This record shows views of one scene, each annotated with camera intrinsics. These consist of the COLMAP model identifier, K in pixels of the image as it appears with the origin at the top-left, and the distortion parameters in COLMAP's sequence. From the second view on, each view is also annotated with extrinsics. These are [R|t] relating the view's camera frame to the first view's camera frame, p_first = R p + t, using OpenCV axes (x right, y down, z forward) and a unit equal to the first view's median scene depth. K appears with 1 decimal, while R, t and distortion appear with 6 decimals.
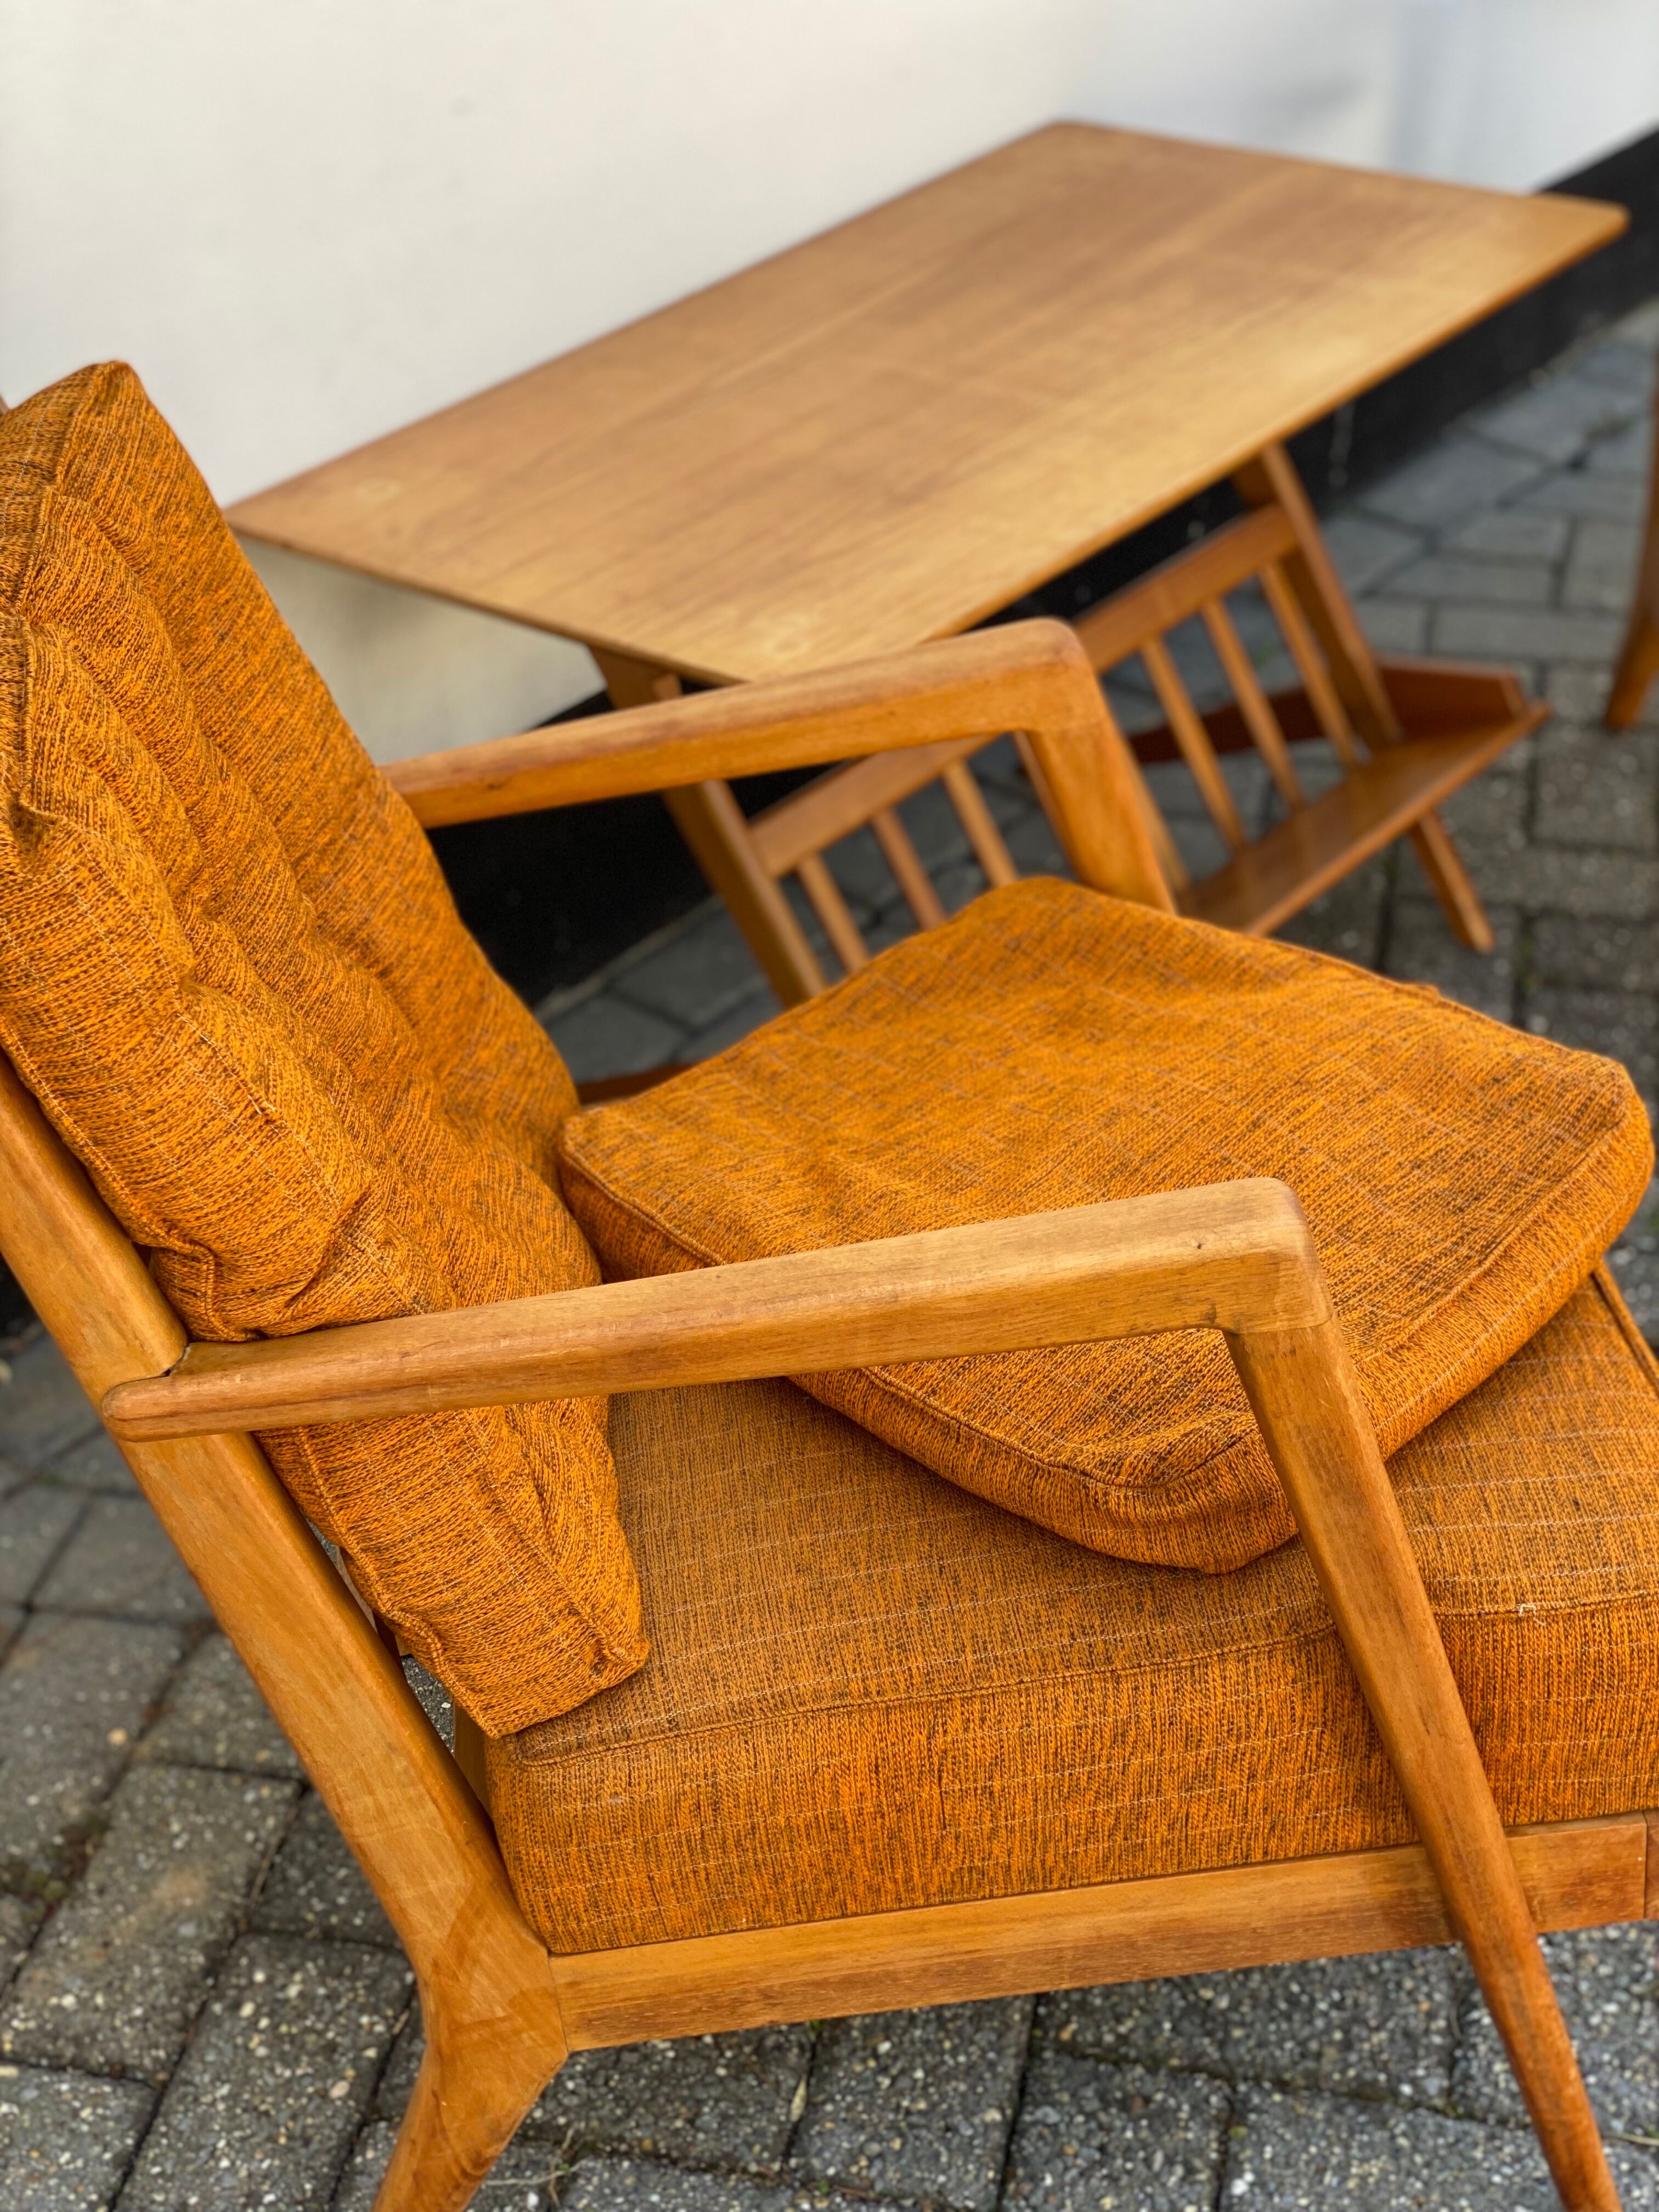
lens RADIAL K [[3201.1, 0, 829.5], [0, 3201.1, 1106.0], [0, 0, 1]] dist [0.185250, -0.424596]
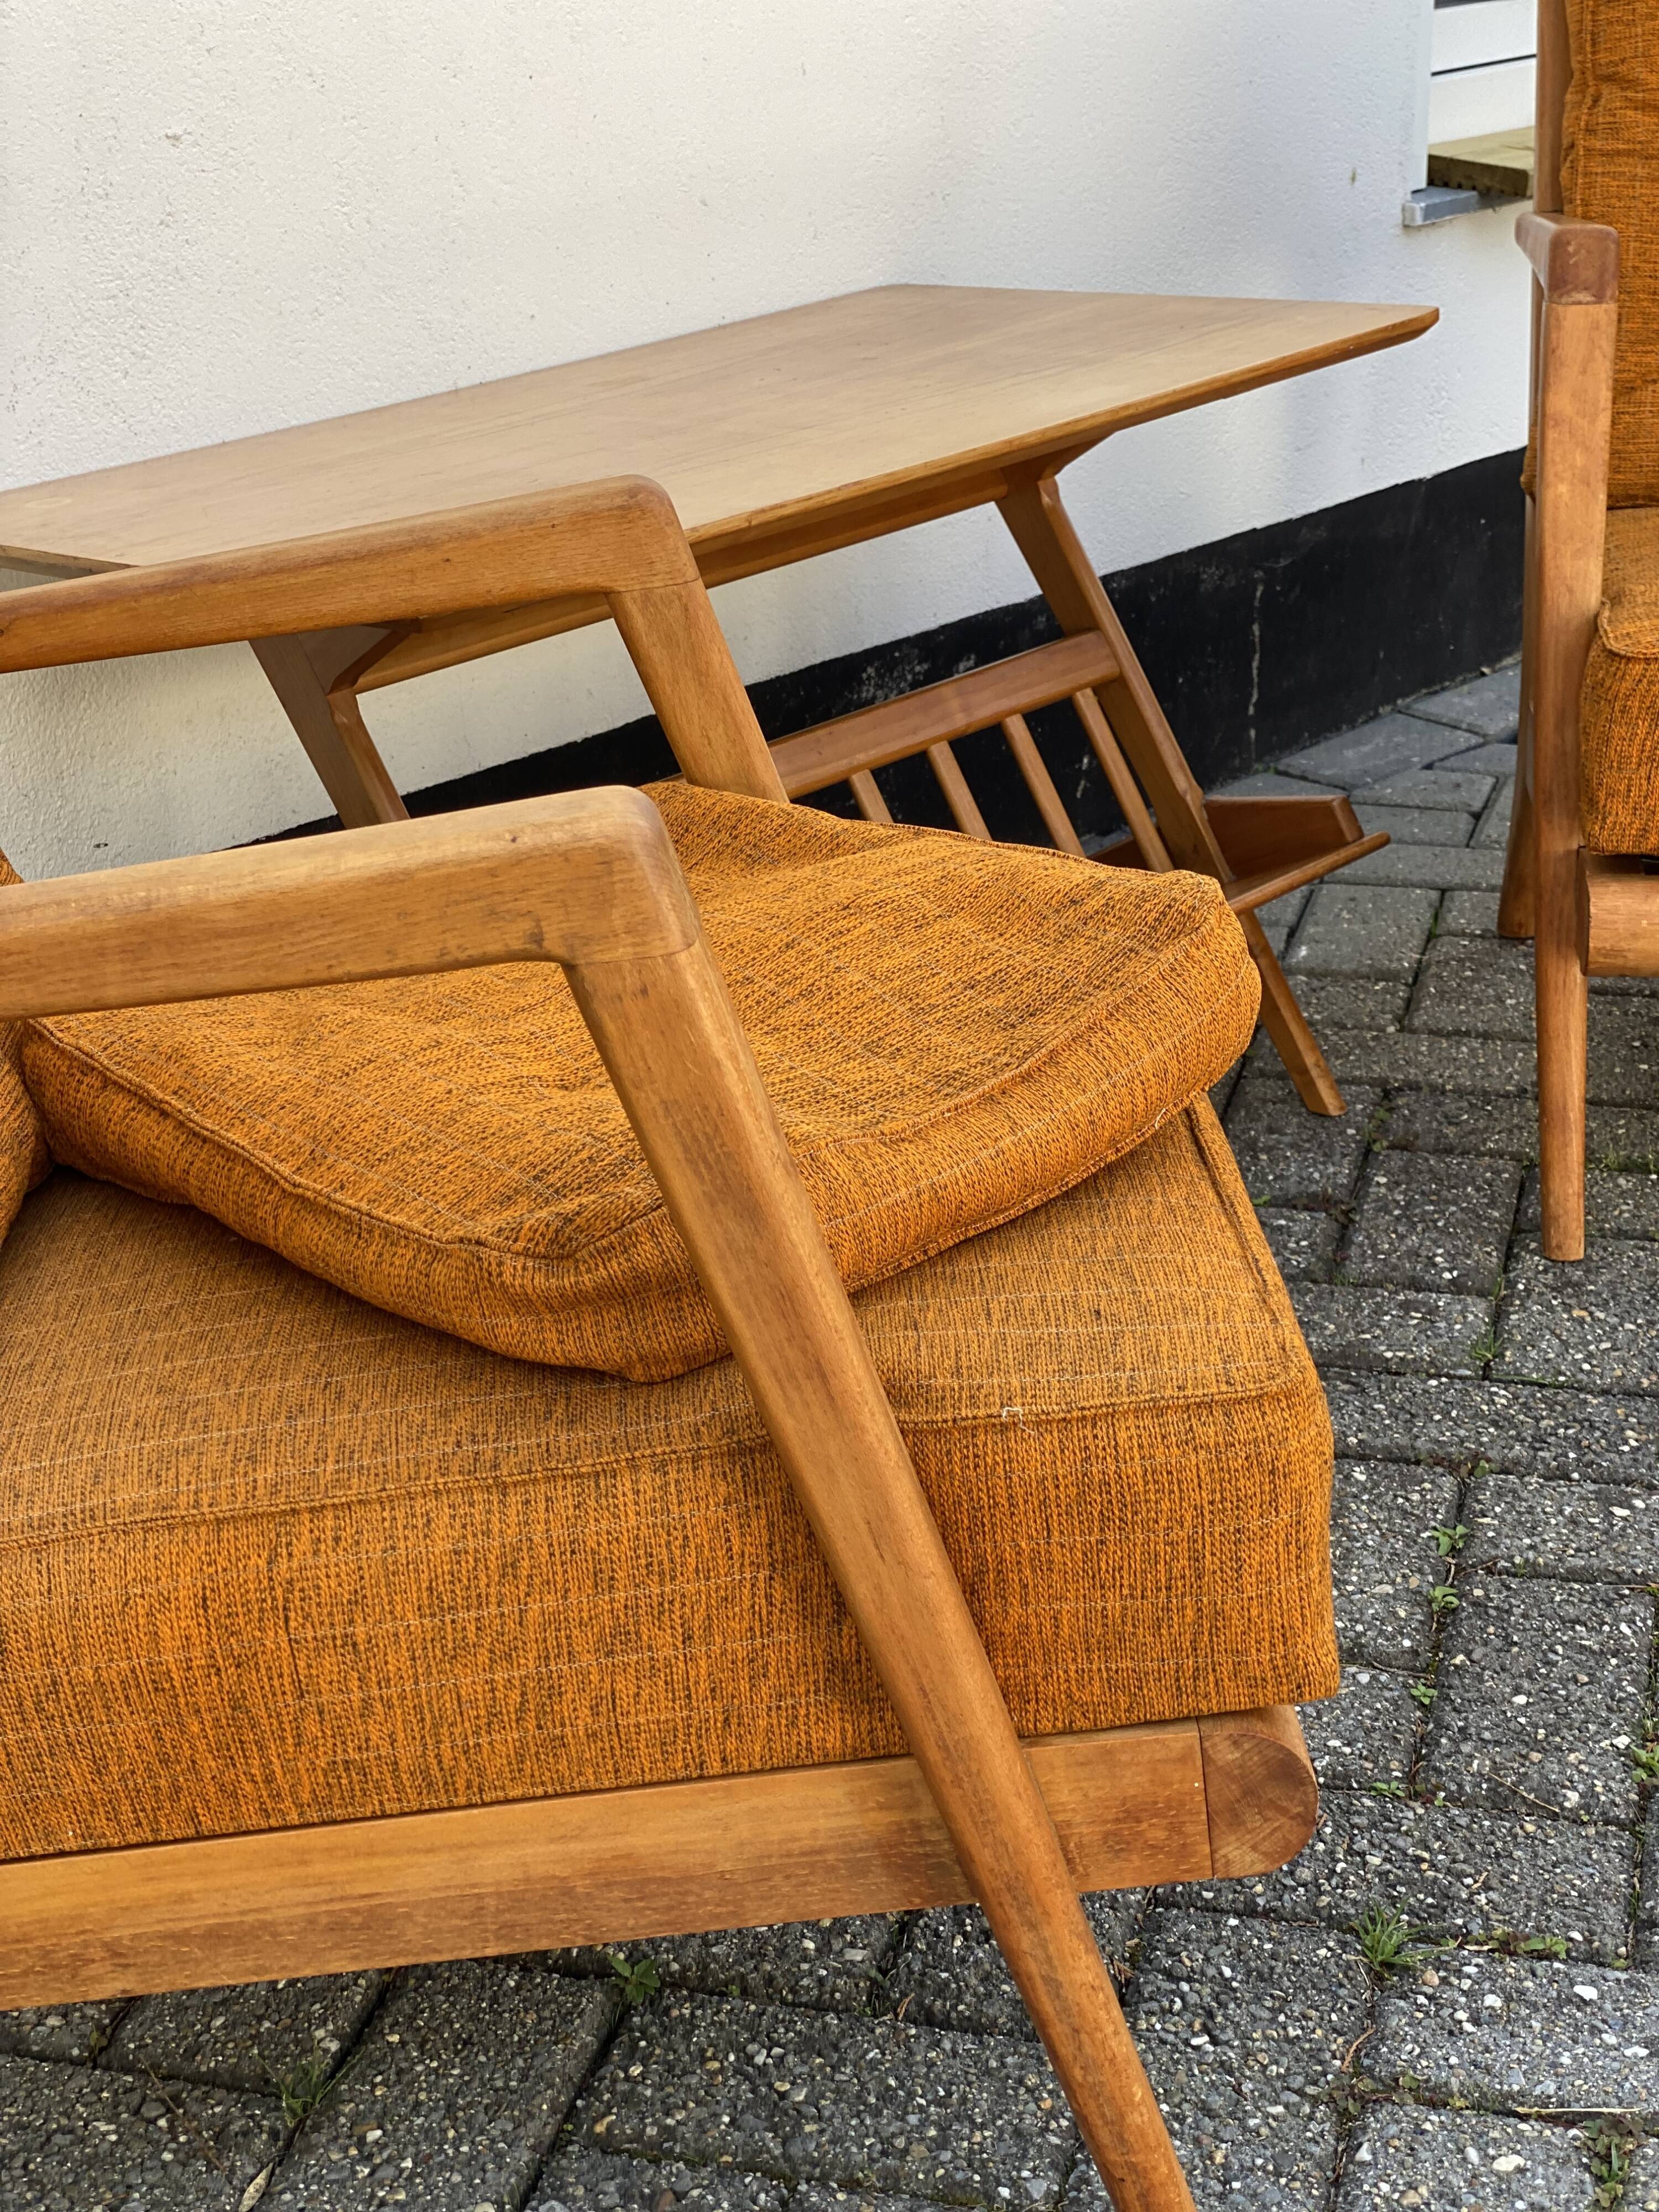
lens RADIAL K [[3201.1, 0, 829.5], [0, 3201.1, 1106.0], [0, 0, 1]] dist [0.185250, -0.424596]
pose [[0.997813, 0.008635, -0.065531, 0.209275], [-0.021485, 0.979963, -0.198016, 0.226619], [0.062508, 0.198991, 0.978006, 0.184511]]
